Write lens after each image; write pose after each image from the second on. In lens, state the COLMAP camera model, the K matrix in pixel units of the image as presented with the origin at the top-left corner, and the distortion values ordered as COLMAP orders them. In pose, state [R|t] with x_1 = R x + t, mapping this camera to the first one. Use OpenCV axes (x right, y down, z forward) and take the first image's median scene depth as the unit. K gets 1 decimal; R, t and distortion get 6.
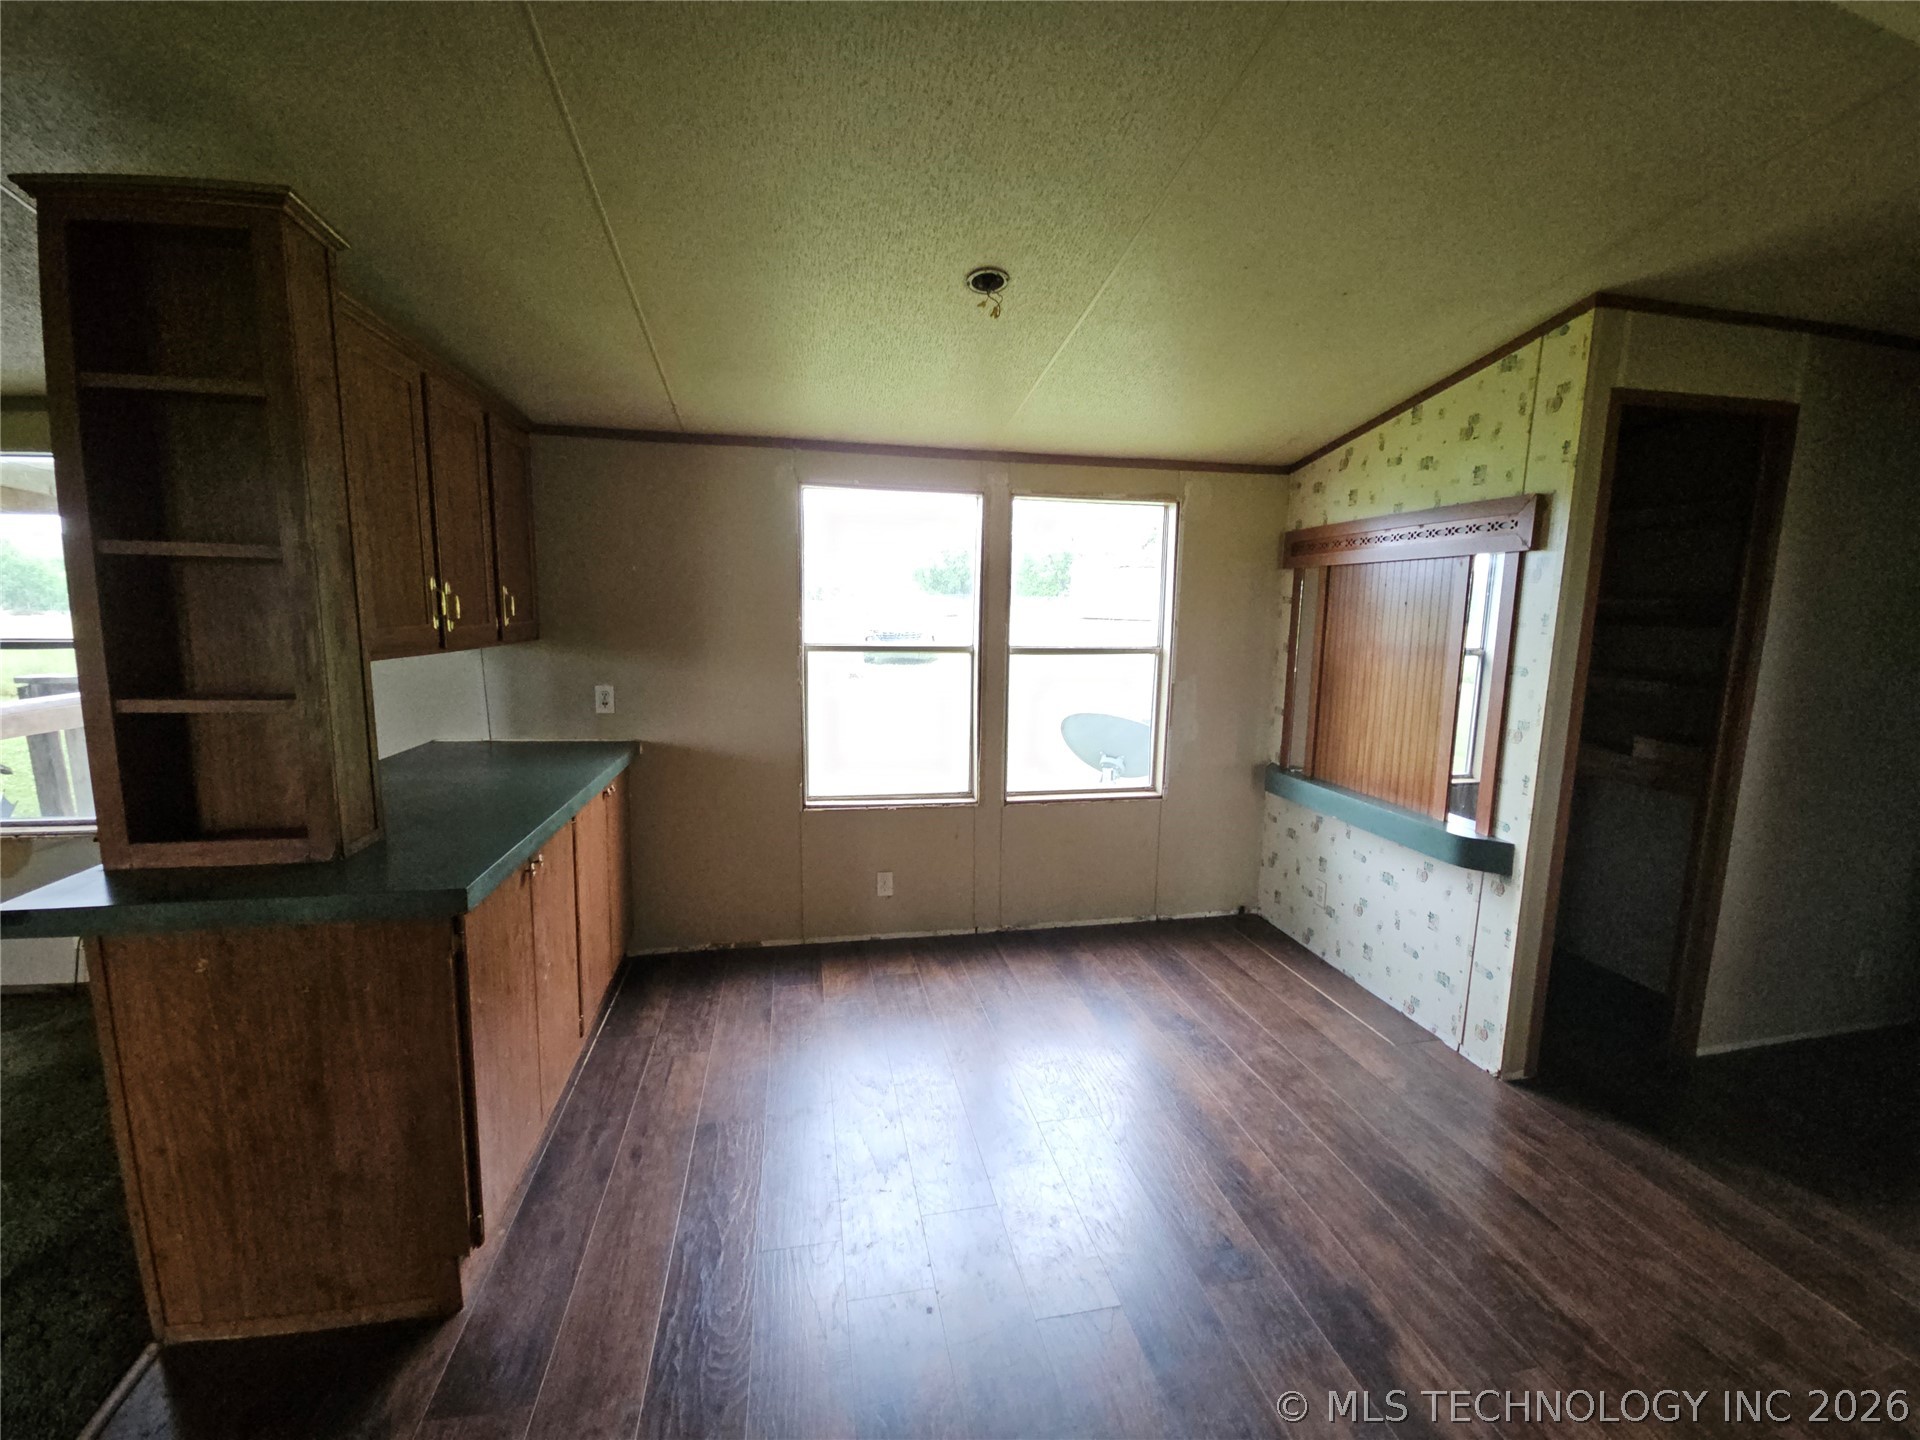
lens RADIAL K [[778.0, 0, 964.8], [0, 778.0, 716.9], [0, 0, 1]] dist [0.007071, -0.007201]
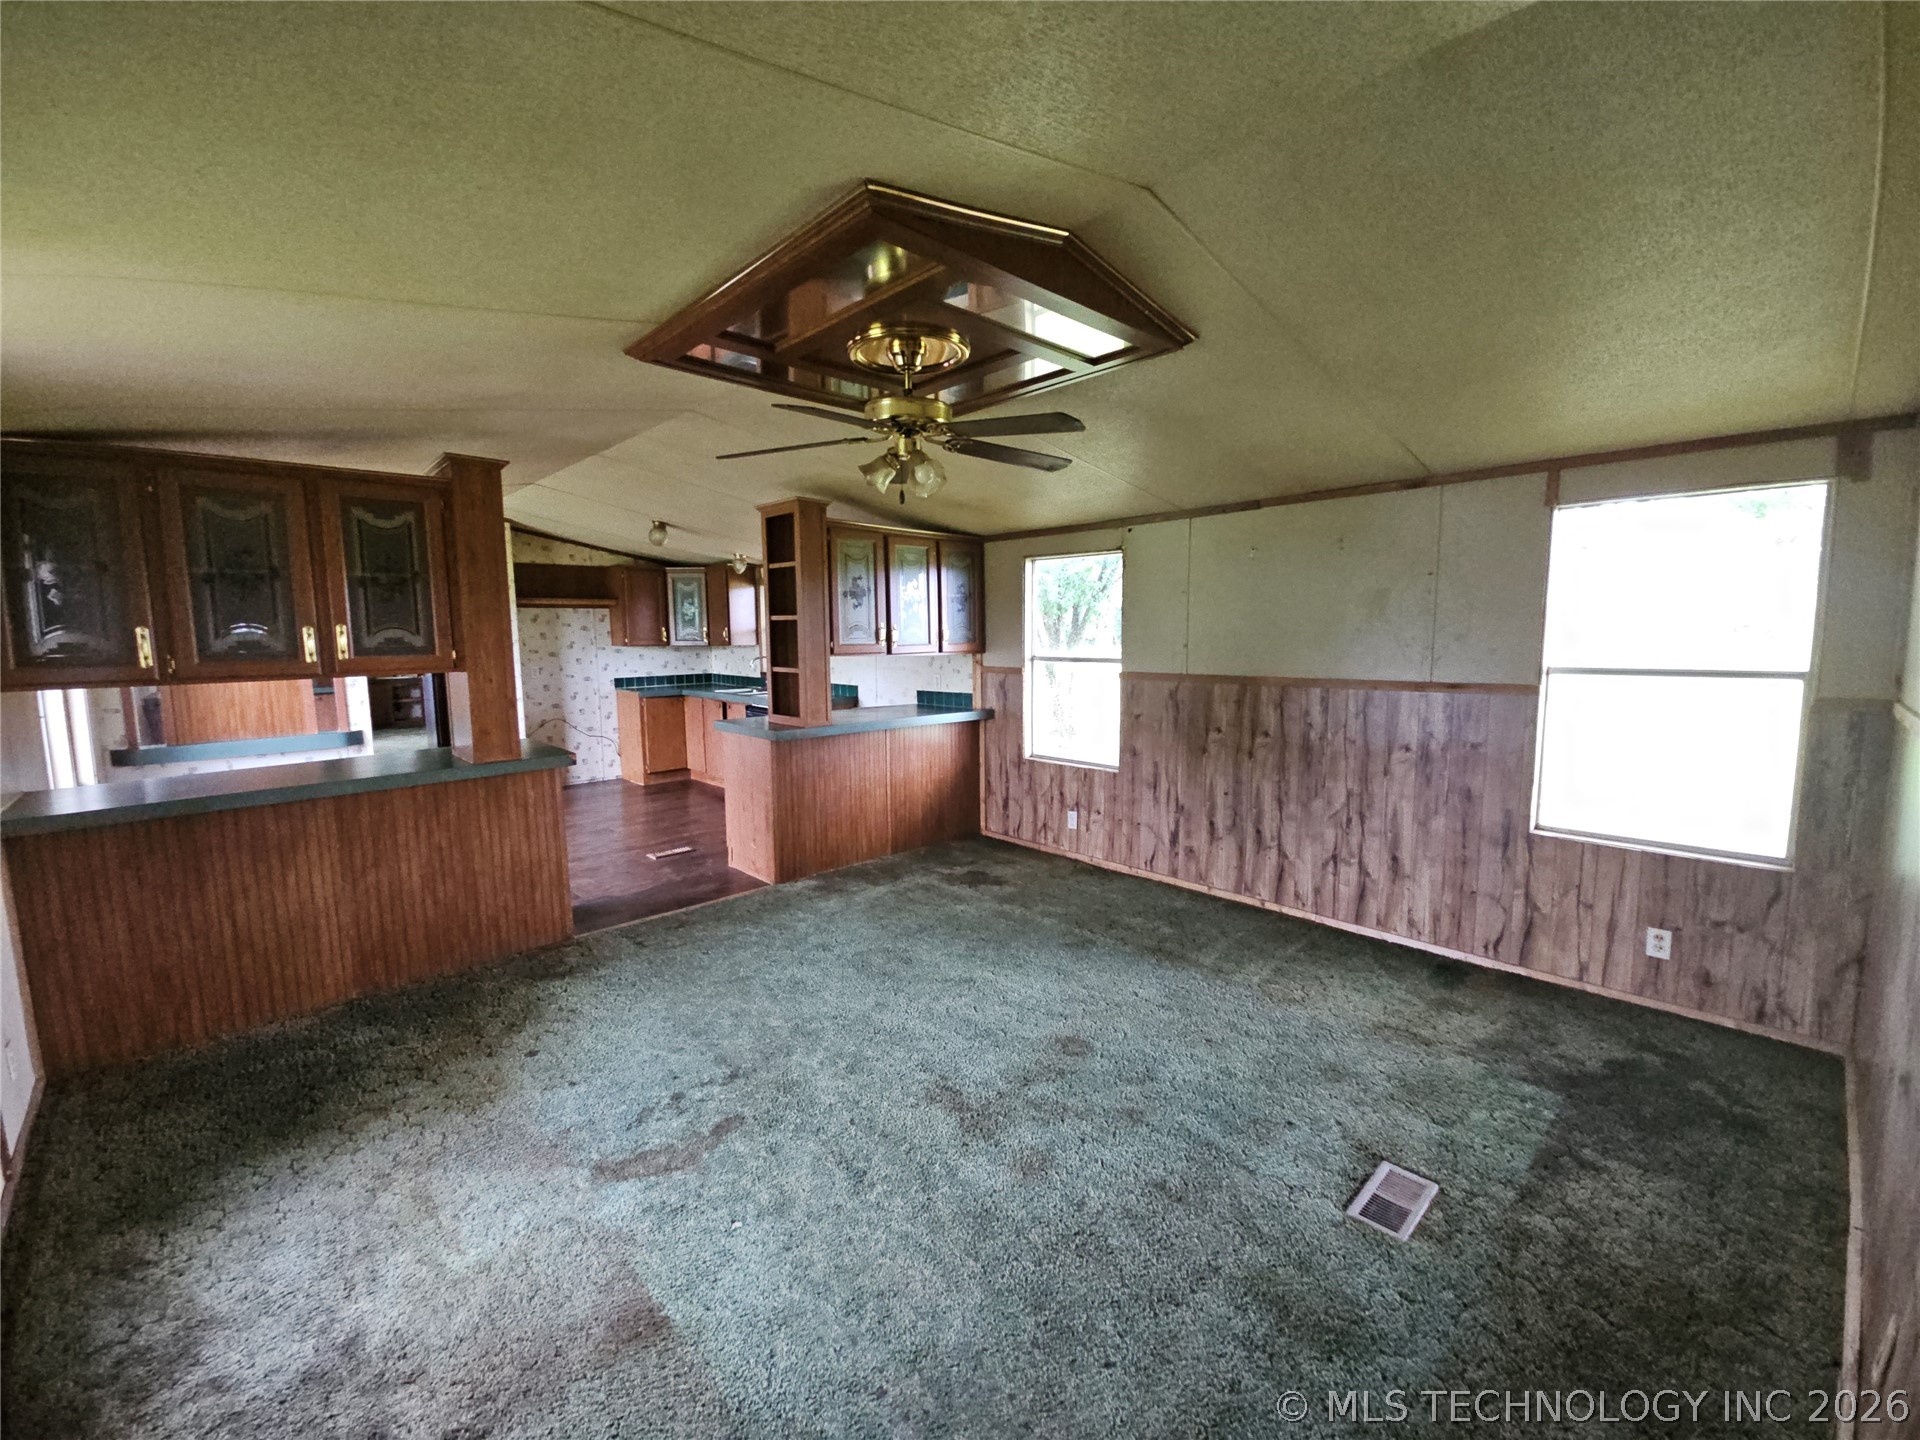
lens RADIAL K [[778.0, 0, 962.0], [0, 778.0, 716.6], [0, 0, 1]] dist [0.007071, -0.007201]
pose [[-0.533621, -0.107053, 0.838921, -1.784582], [0.121072, 0.972069, 0.201055, -0.104974], [-0.837013, 0.208857, -0.505755, 0.508765]]
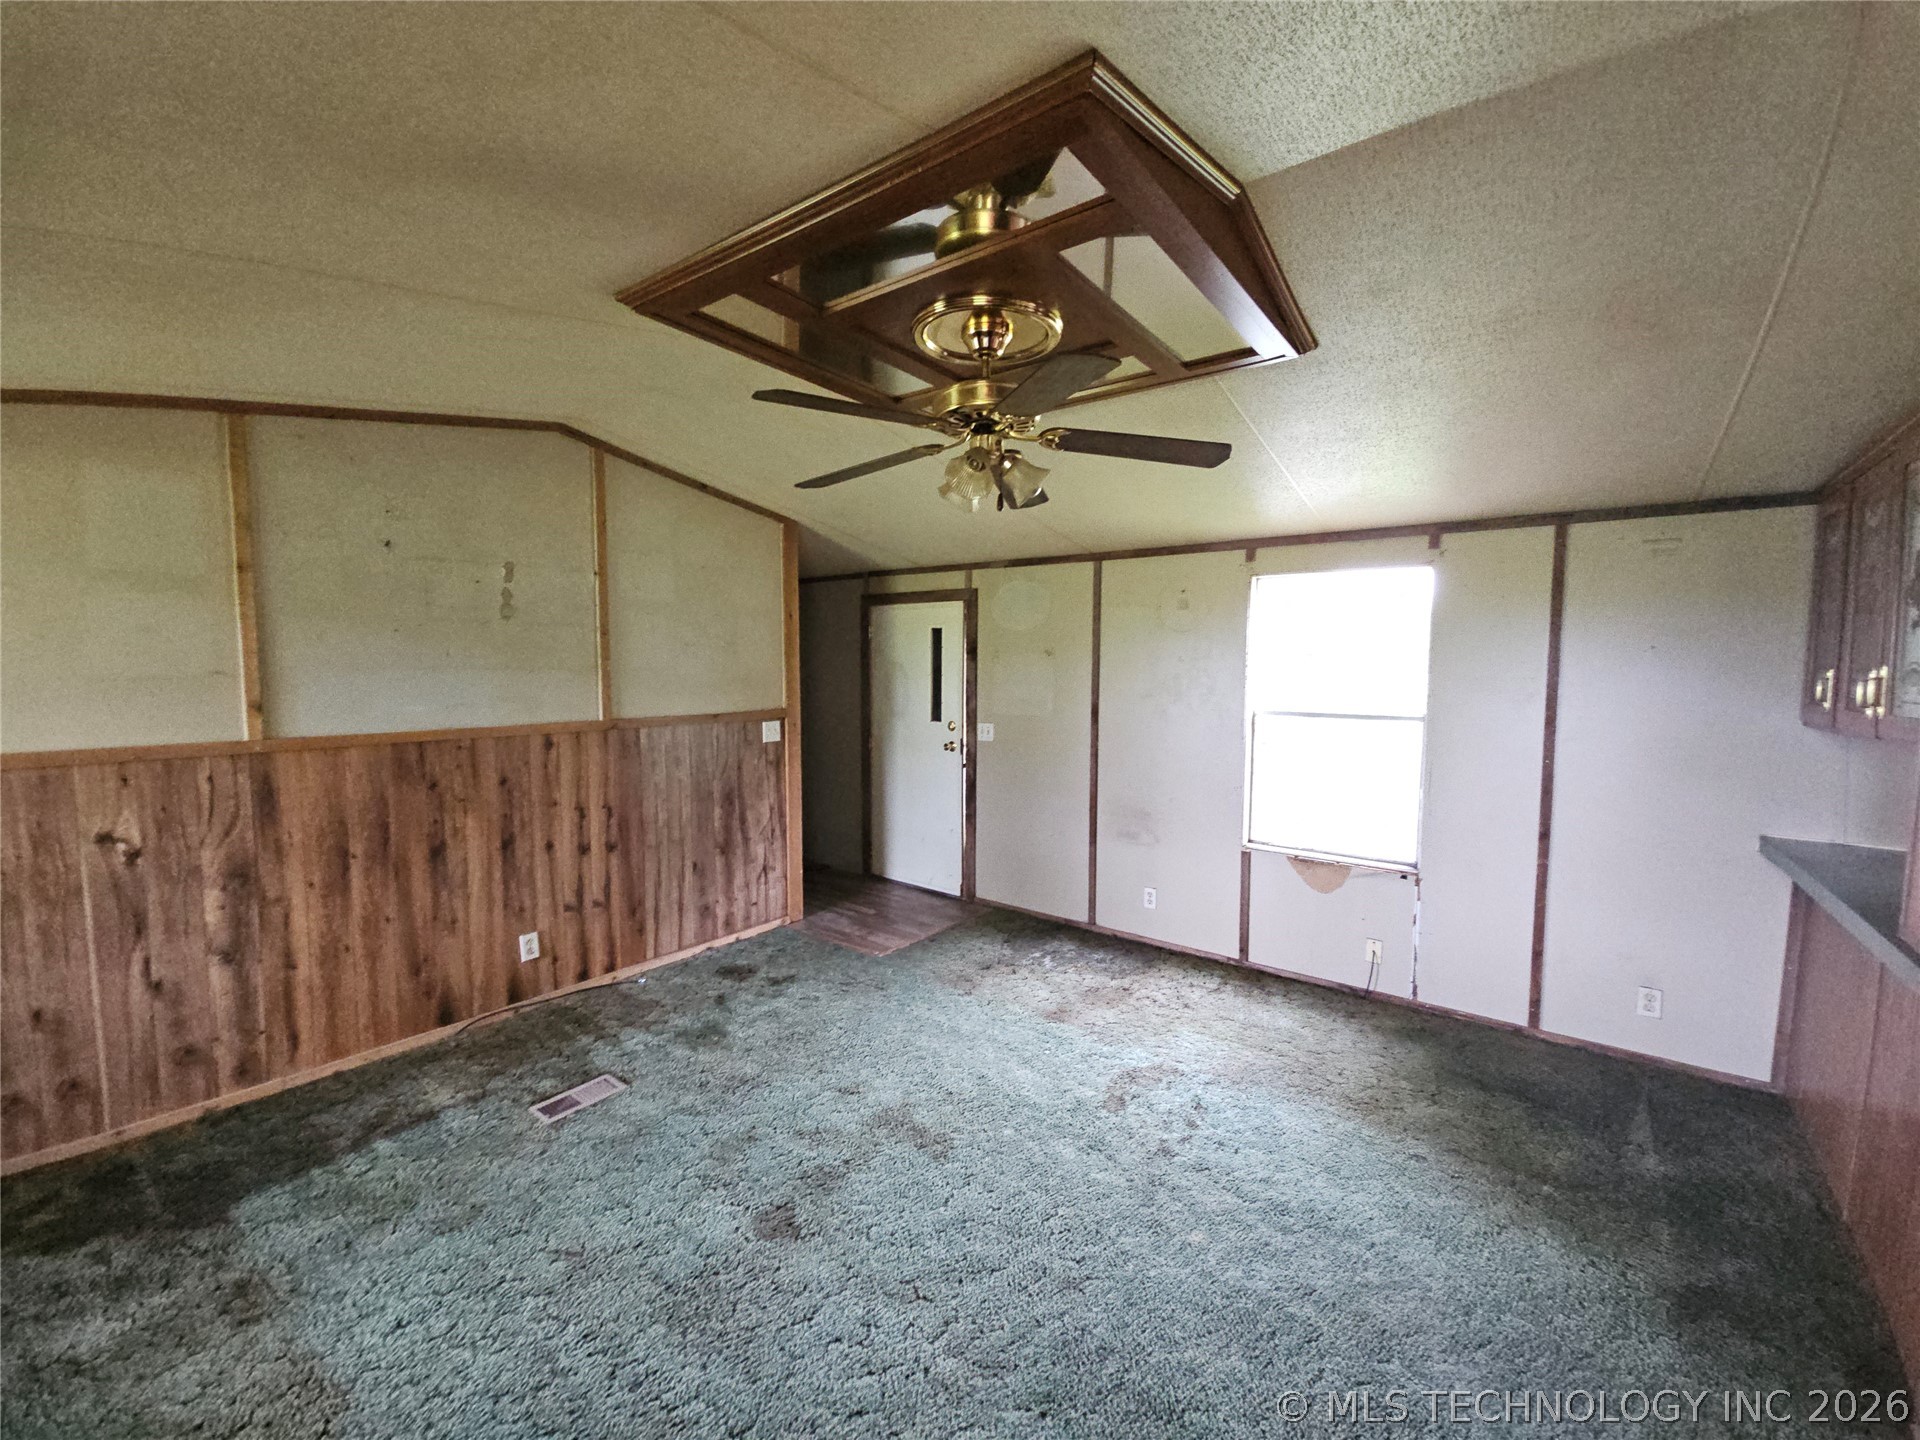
lens RADIAL K [[778.0, 0, 945.6], [0, 778.0, 714.1], [0, 0, 1]] dist [0.007071, -0.007201]
pose [[0.641291, 0.045196, -0.765965, -0.594255], [-0.109205, 0.993478, -0.032810, 0.024328], [0.759486, 0.104688, 0.642044, -0.310999]]
